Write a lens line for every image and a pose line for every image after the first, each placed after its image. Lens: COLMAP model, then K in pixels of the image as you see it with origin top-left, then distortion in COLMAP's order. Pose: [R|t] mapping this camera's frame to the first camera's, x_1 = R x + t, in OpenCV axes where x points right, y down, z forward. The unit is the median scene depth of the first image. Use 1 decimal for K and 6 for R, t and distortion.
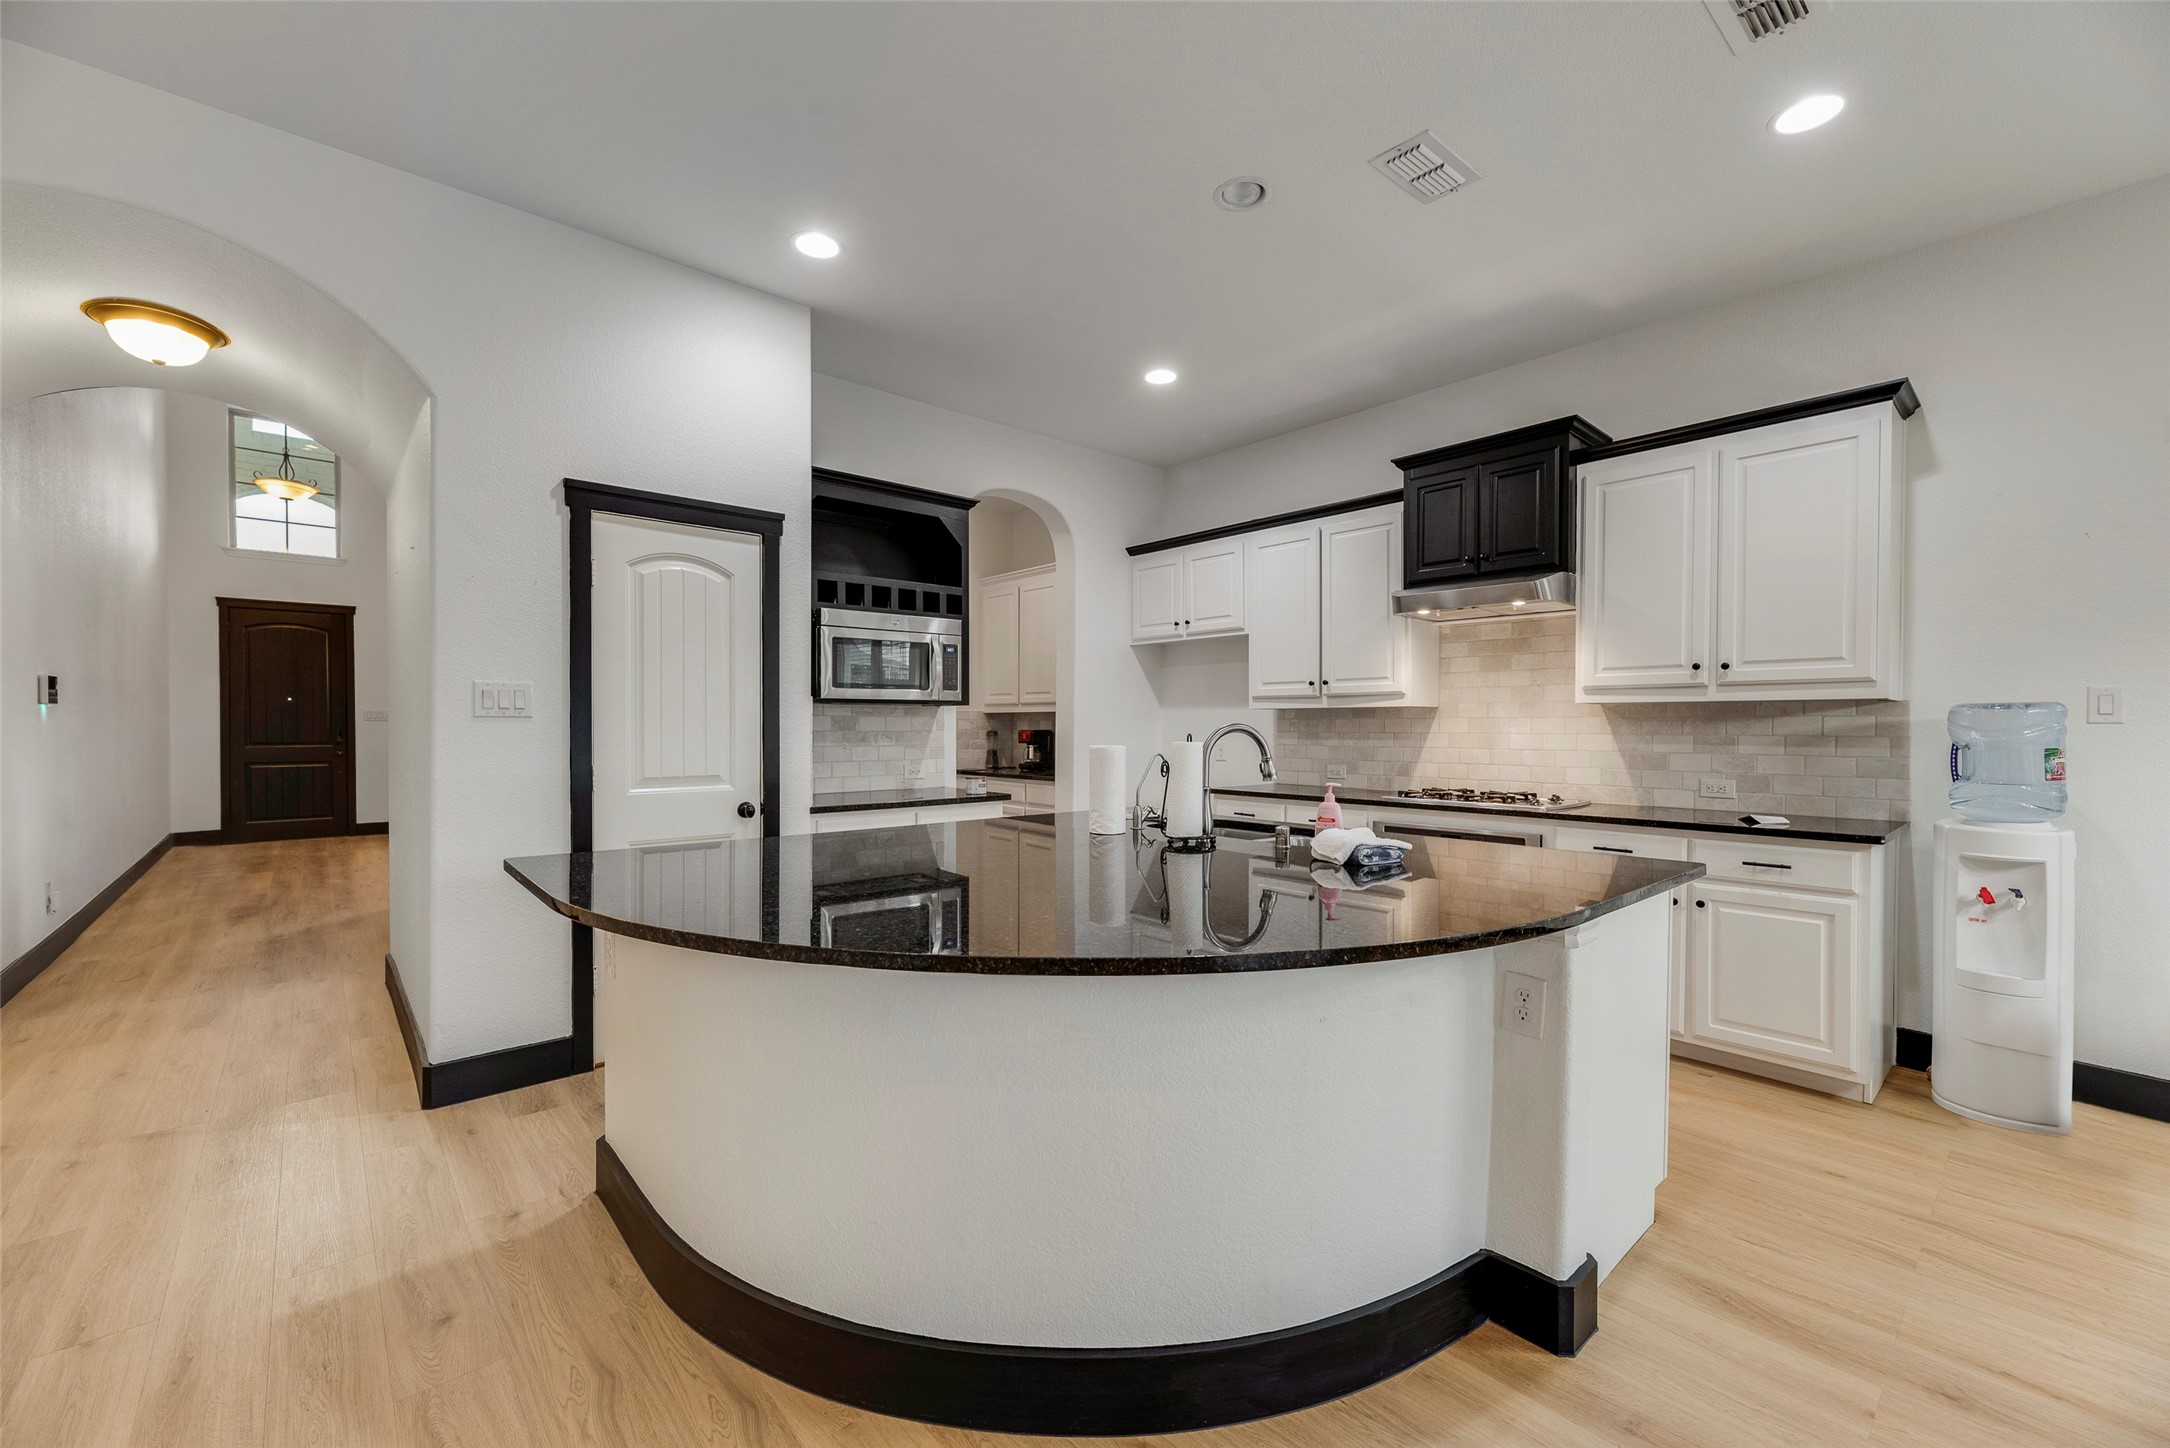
lens RADIAL K [[867.6, 0, 1091.2], [0, 867.6, 710.3], [0, 0, 1]] dist [0.000313, 0.000190]
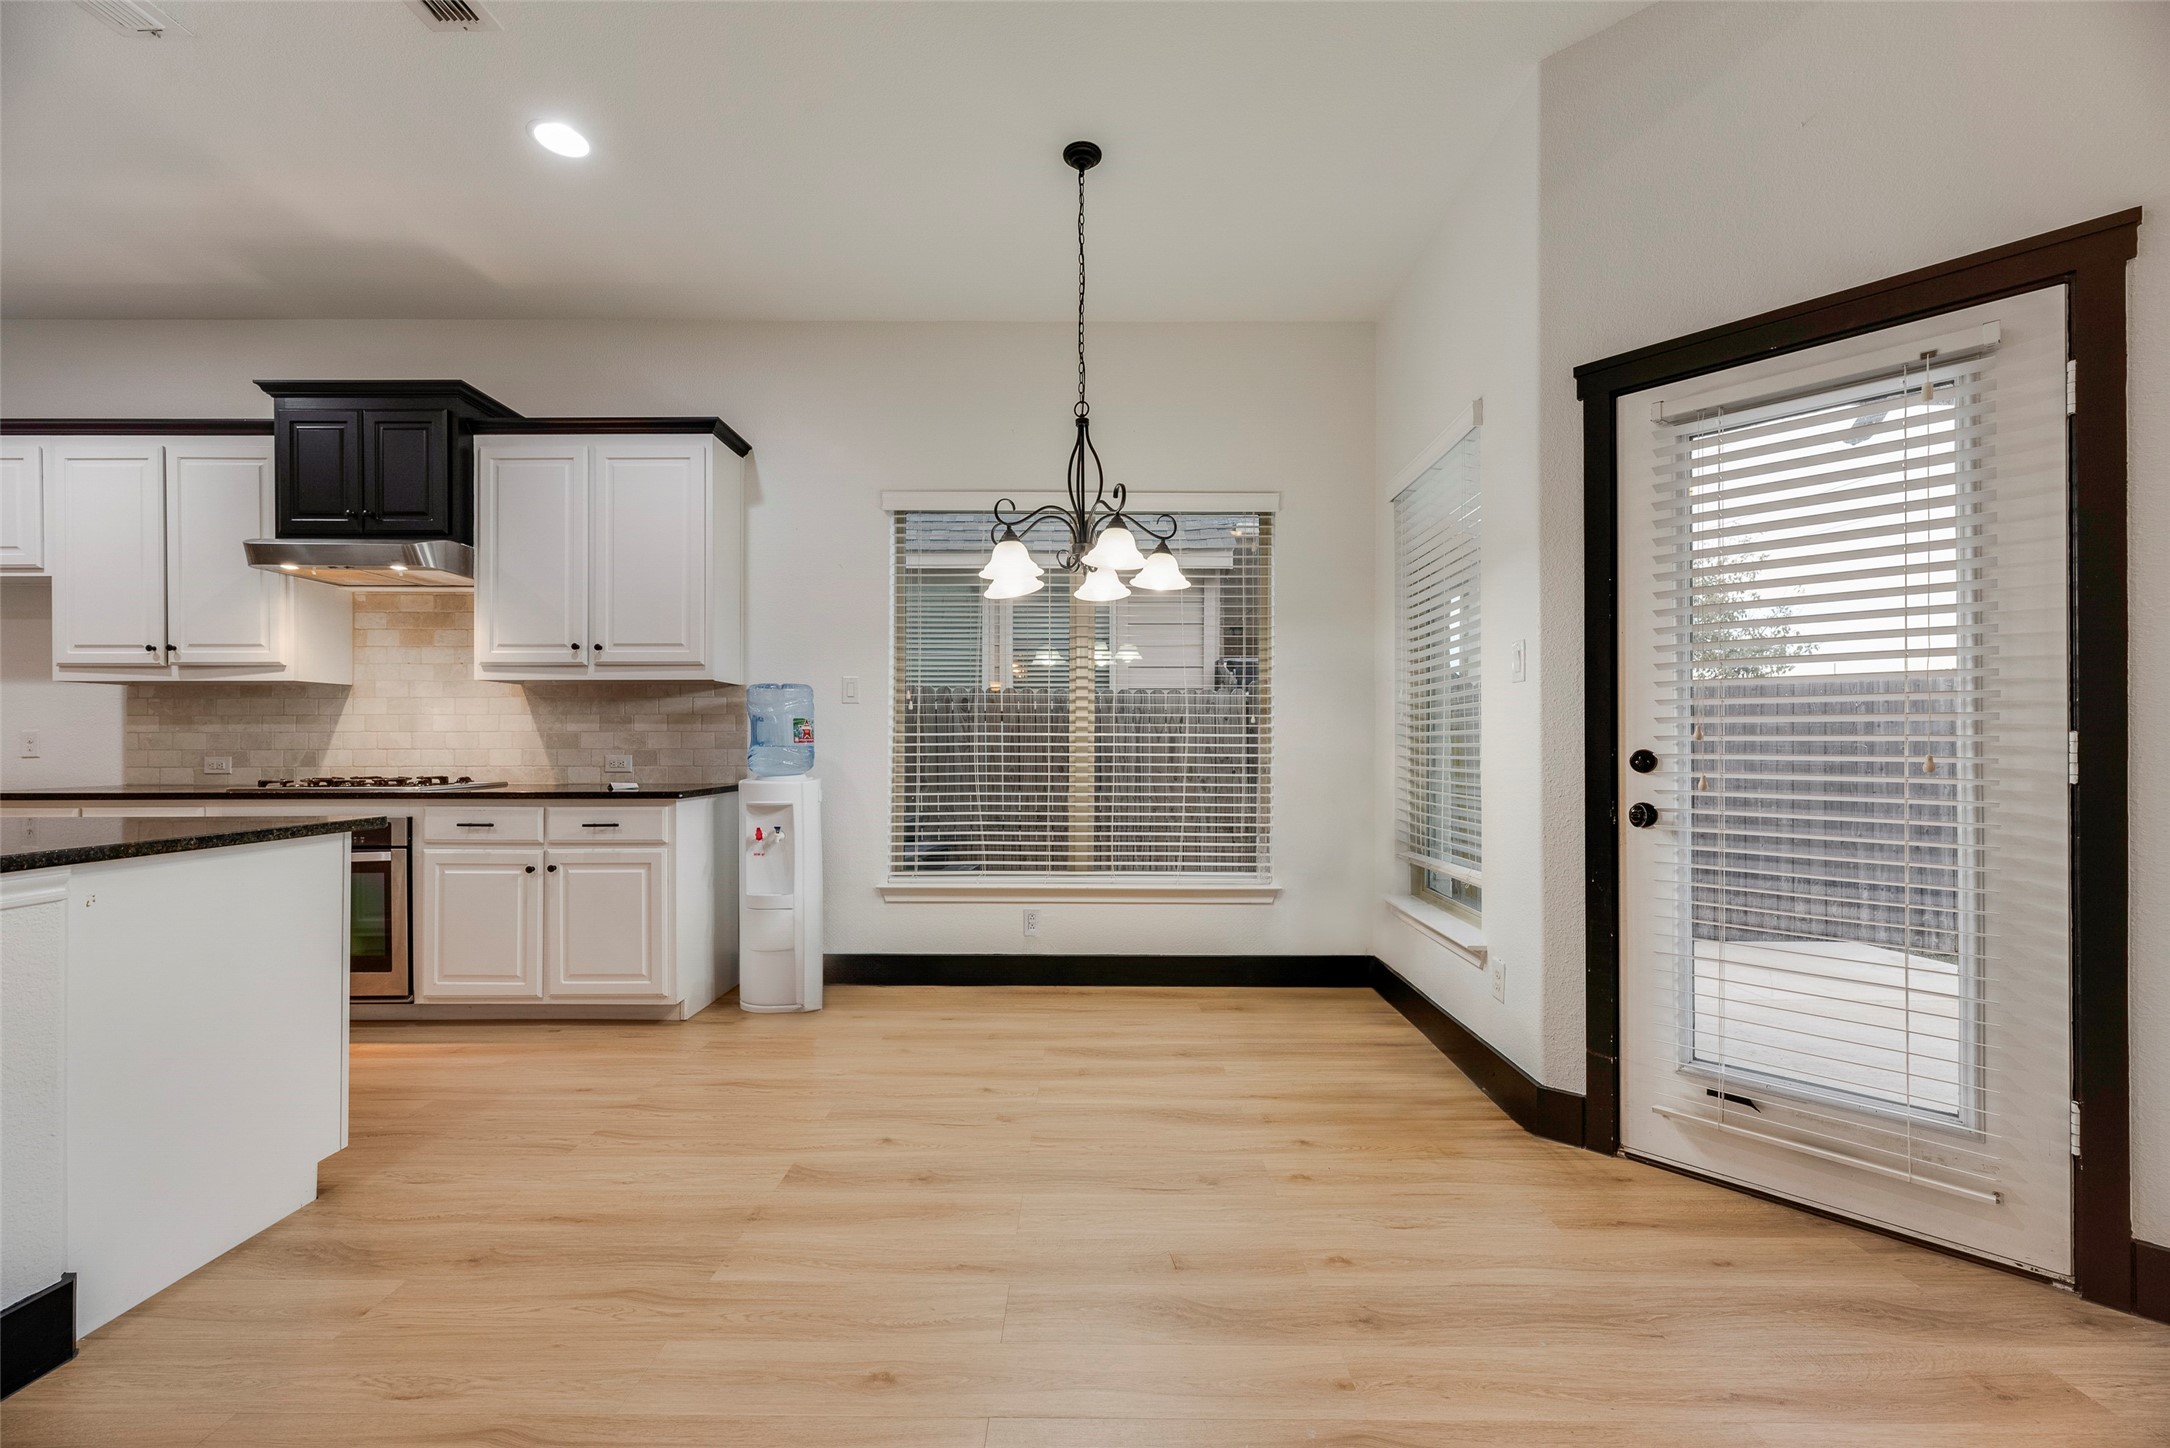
lens RADIAL K [[867.6, 0, 1079.5], [0, 867.6, 710.6], [0, 0, 1]] dist [0.000313, 0.000190]
pose [[0.666065, 0.021634, 0.745580, 0.286356], [-0.009864, 0.999747, -0.020198, 0.039115], [-0.745829, 0.006099, 0.666110, -0.152207]]
